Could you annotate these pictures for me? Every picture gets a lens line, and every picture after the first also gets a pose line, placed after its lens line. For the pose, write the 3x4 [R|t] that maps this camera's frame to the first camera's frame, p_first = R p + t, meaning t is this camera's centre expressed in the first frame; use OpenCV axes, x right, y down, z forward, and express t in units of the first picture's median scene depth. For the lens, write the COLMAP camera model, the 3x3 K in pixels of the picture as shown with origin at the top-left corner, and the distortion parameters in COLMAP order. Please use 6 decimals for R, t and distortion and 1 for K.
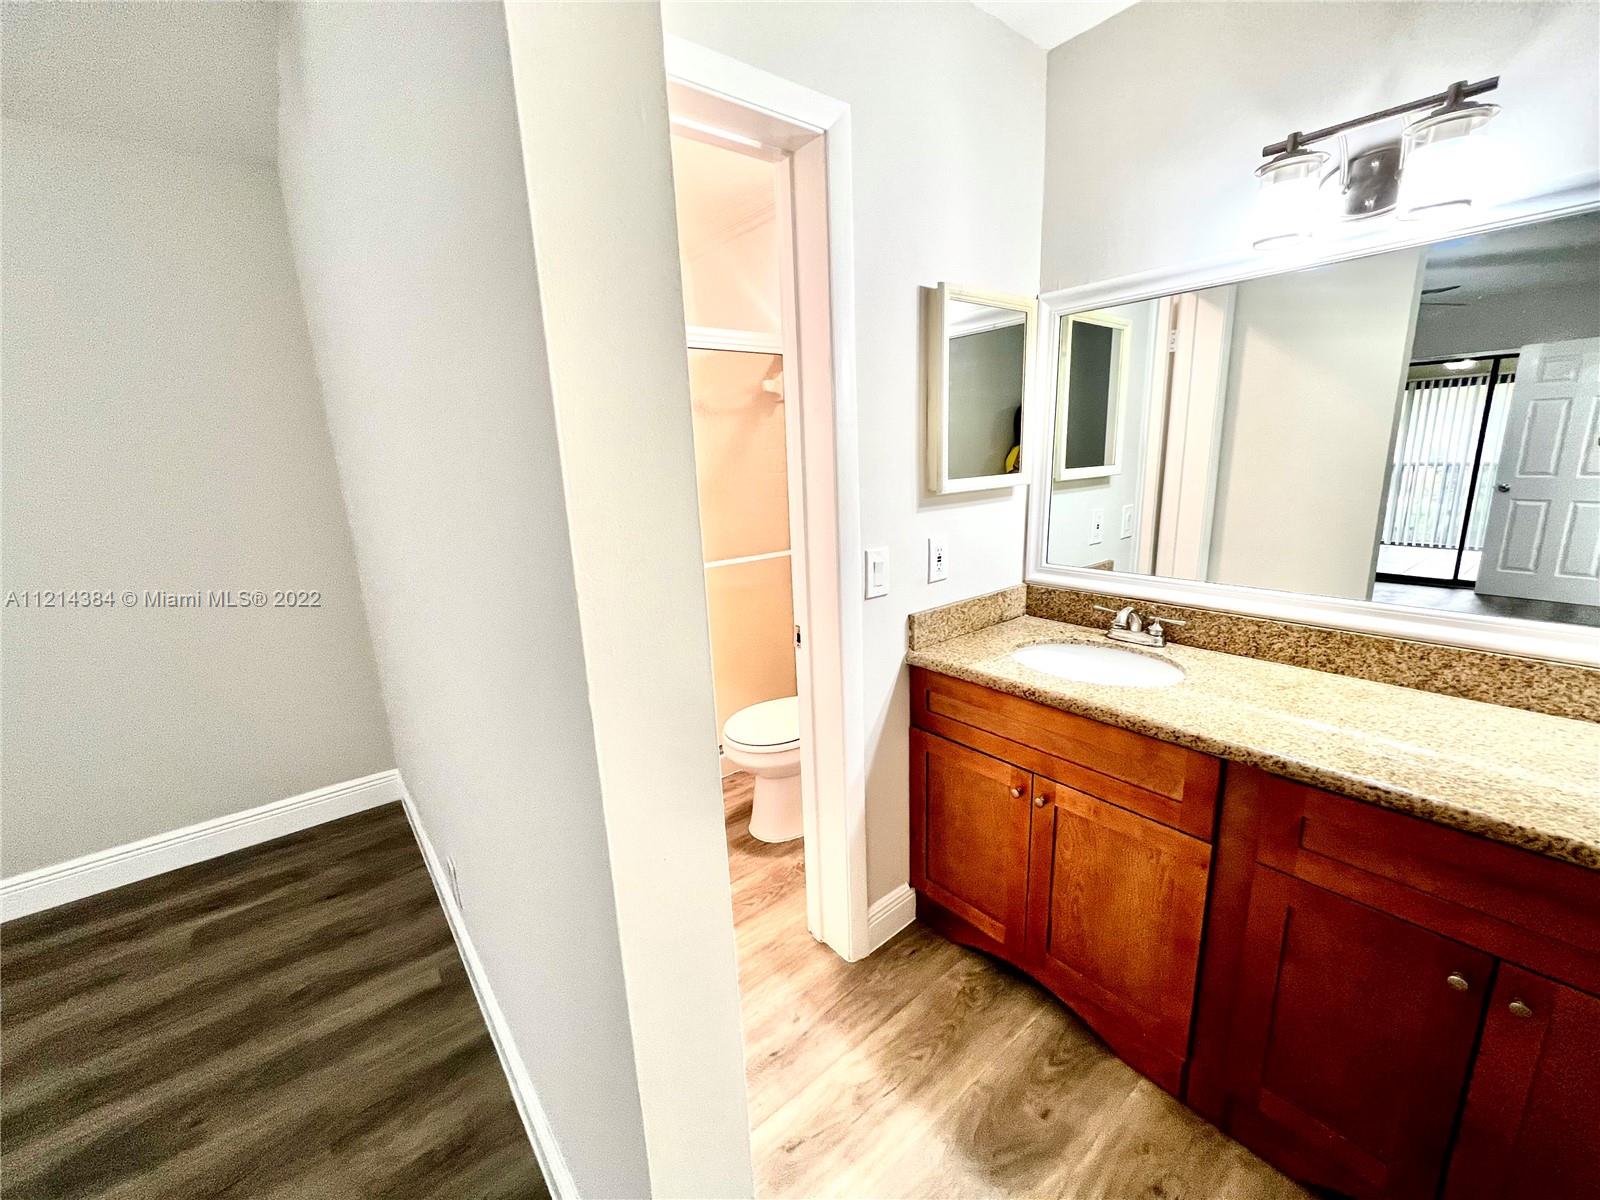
lens RADIAL K [[643.8, 0, 801.3], [0, 643.8, 600.7], [0, 0, 1]] dist [-0.001164, 0.000951]
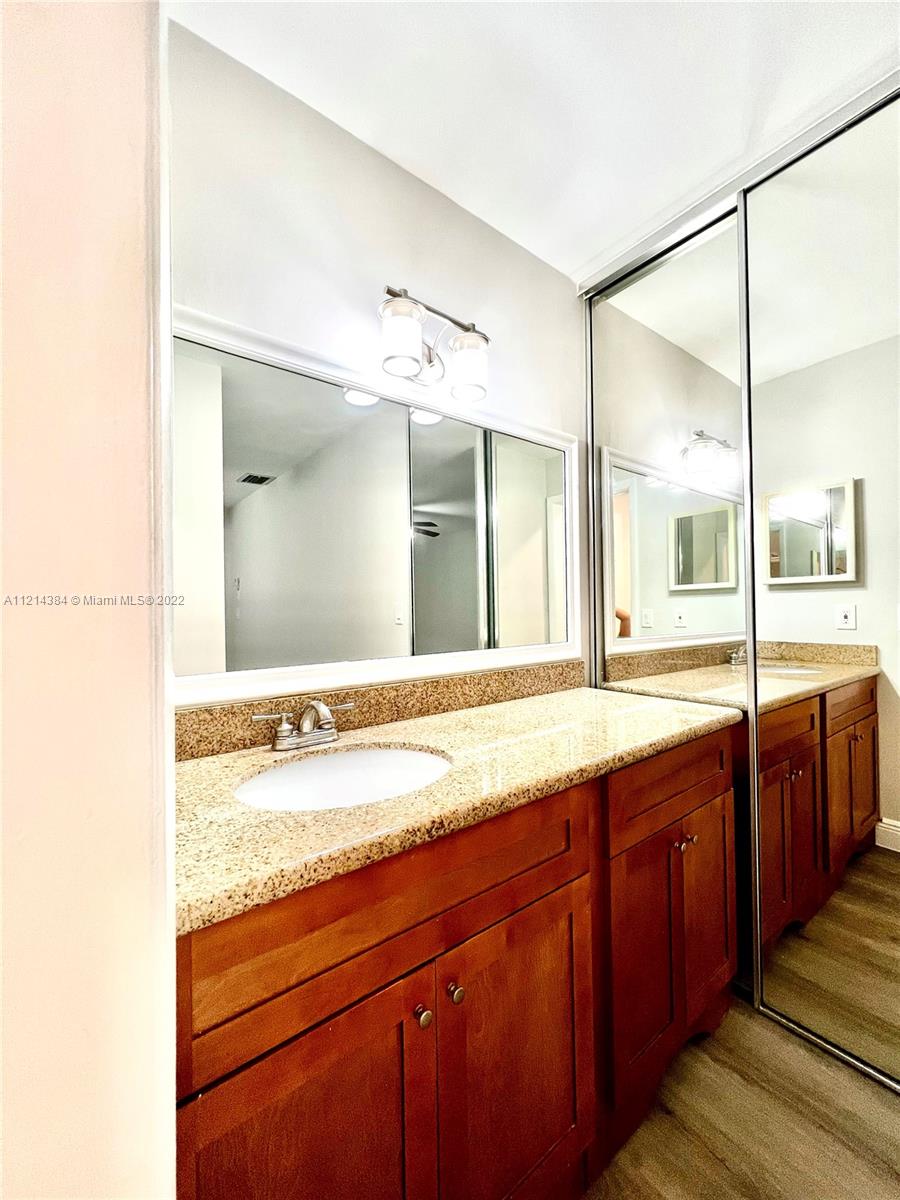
lens RADIAL K [[482.9, 0, 452.9], [0, 482.9, 599.7], [0, 0, 1]] dist [-0.001164, 0.000951]
pose [[0.008644, 0.054531, 0.998475, -0.132144], [0.240184, 0.969167, -0.055010, -0.044429], [-0.970689, 0.240293, -0.004720, 0.888833]]
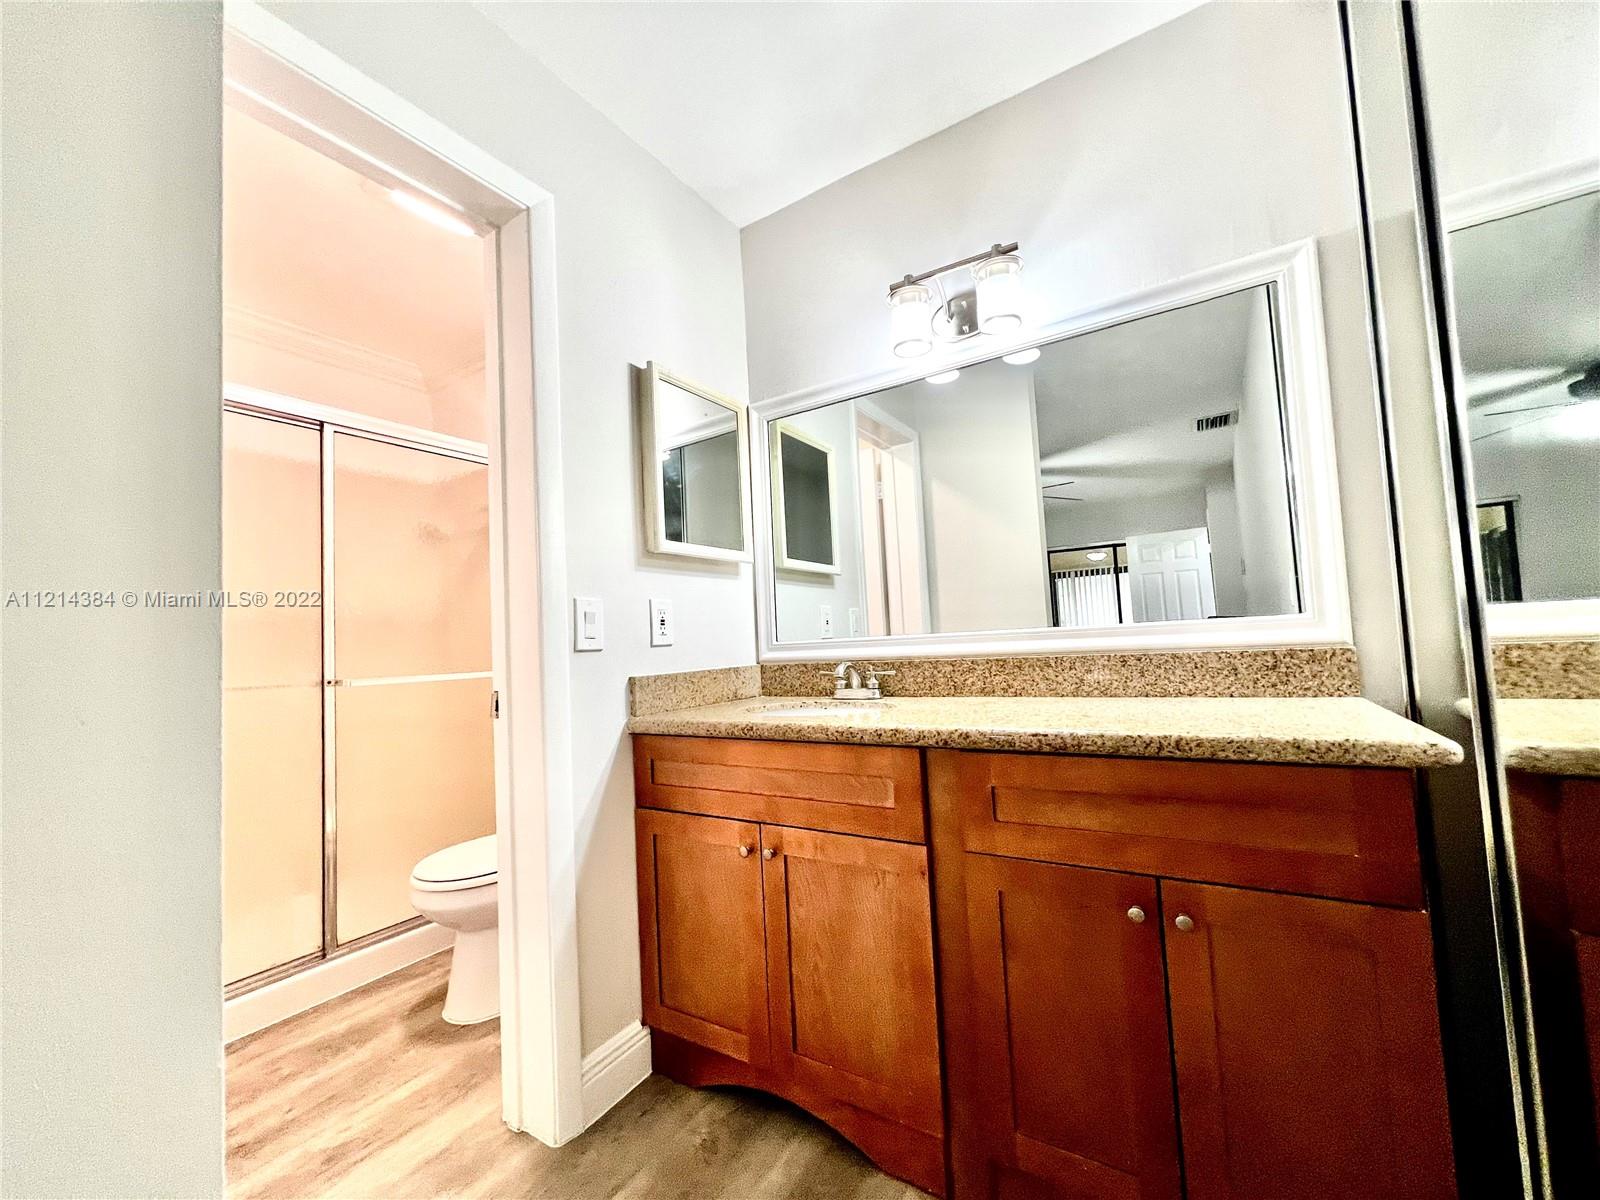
lens RADIAL K [[642.9, 0, 801.0], [0, 642.9, 602.1], [0, 0, 1]] dist [-0.000685, 0.000441]
pose [[0.948064, 0.009961, 0.317923, 0.119961], [0.086371, 0.953893, -0.287451, 0.232470], [-0.306128, 0.299981, 0.903492, 0.060871]]
